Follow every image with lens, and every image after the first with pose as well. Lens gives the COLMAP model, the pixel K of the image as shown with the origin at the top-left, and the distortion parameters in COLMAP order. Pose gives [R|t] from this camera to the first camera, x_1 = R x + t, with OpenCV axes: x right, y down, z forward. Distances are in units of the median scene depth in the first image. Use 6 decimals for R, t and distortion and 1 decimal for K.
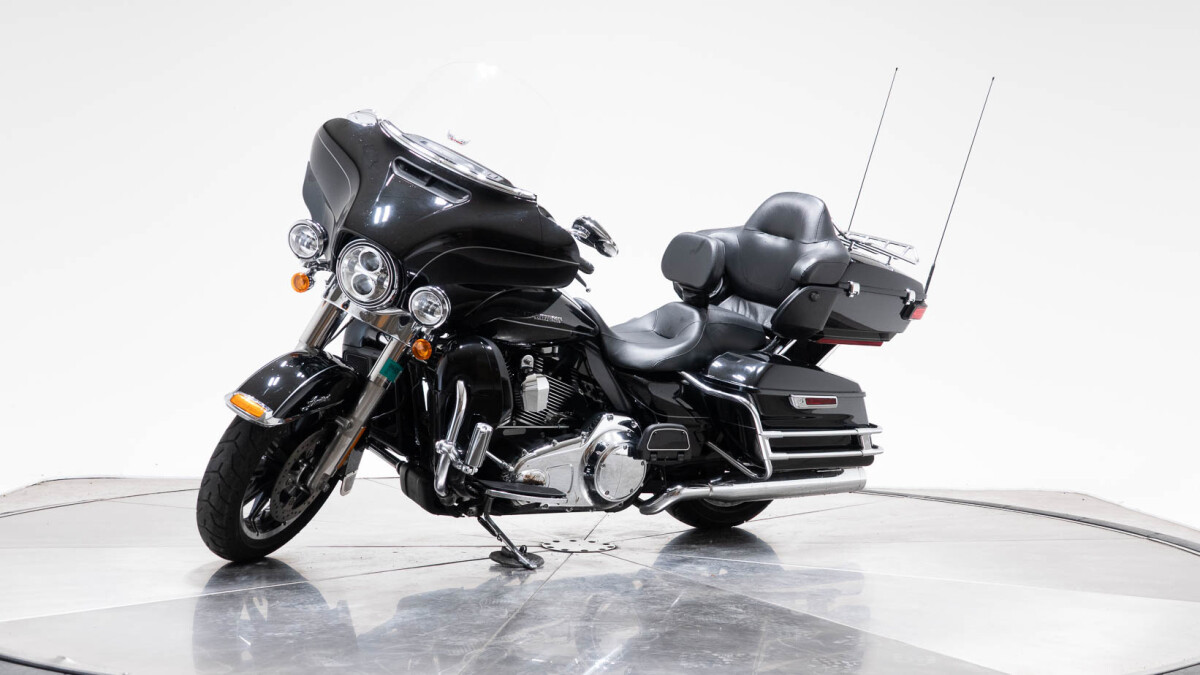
lens RADIAL K [[1477.8, 0, 600.0], [0, 1477.8, 337.5], [0, 0, 1]] dist [-0.162075, -0.000812]
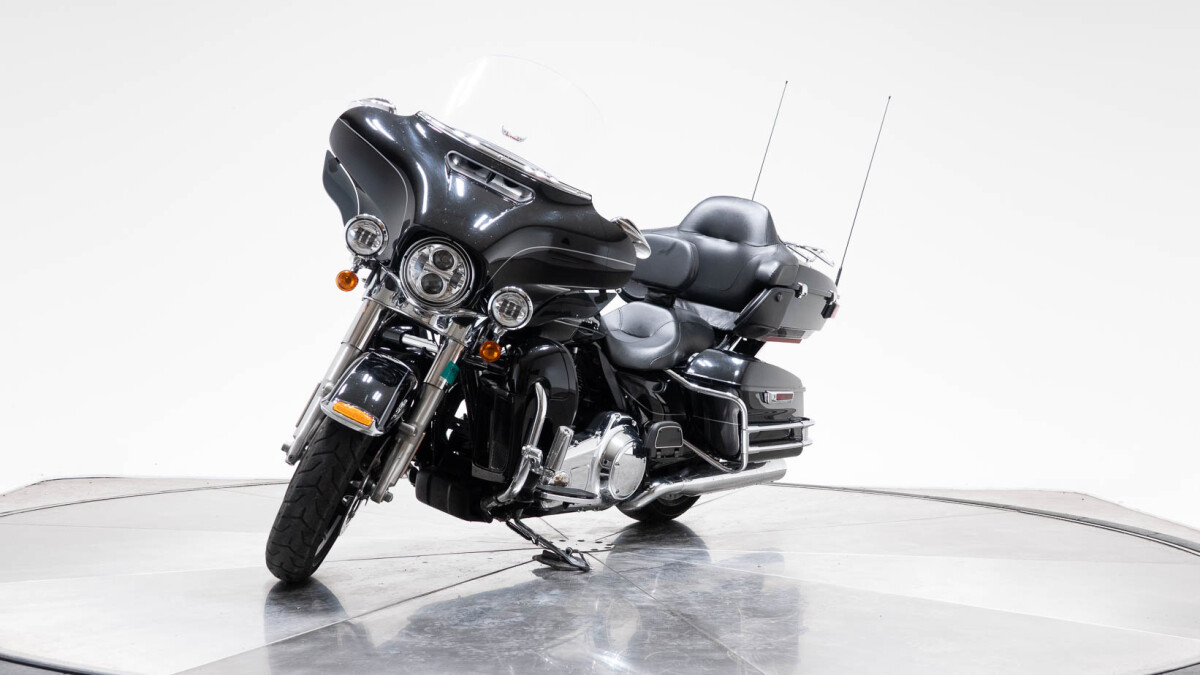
lens RADIAL K [[1477.8, 0, 600.0], [0, 1477.8, 337.5], [0, 0, 1]] dist [-0.162075, -0.000812]
pose [[0.939006, -0.004818, 0.343866, -0.345670], [0.002977, 0.999978, 0.005881, -0.005800], [-0.343887, -0.004499, 0.939000, 0.057098]]
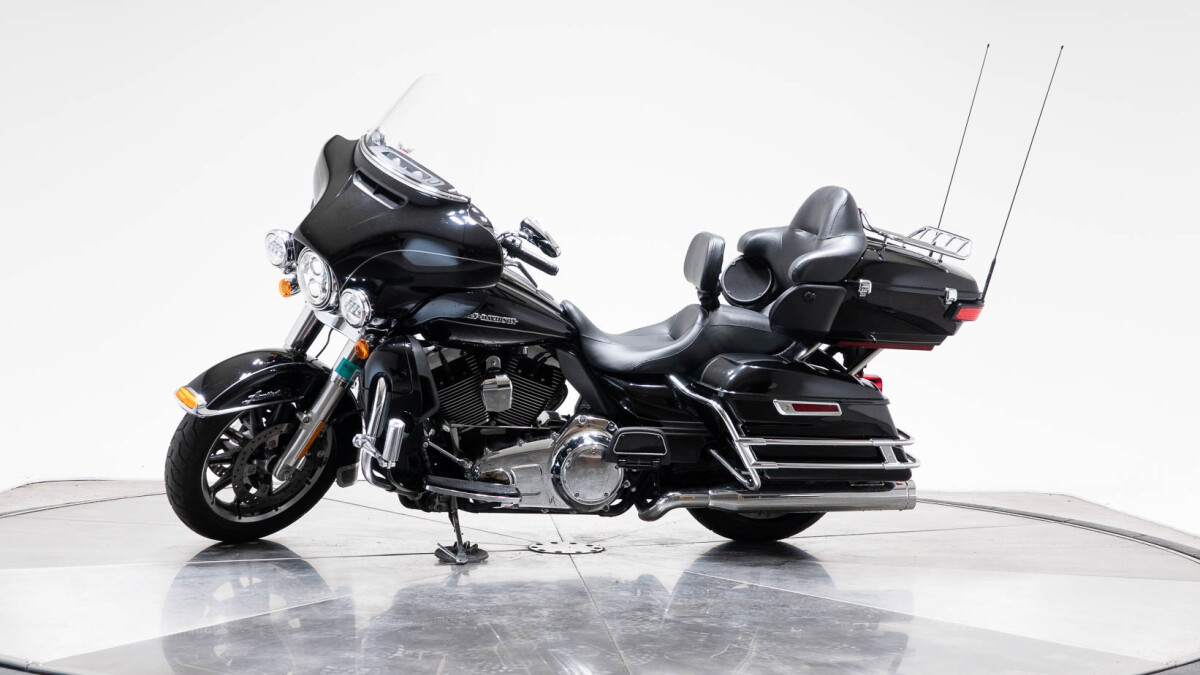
lens RADIAL K [[1477.8, 0, 600.0], [0, 1477.8, 337.5], [0, 0, 1]] dist [-0.162075, -0.000812]
pose [[0.915369, -0.001599, -0.402612, 0.410539], [-0.003715, 0.999916, -0.012418, 0.011238], [0.402598, 0.012862, 0.915286, 0.095345]]
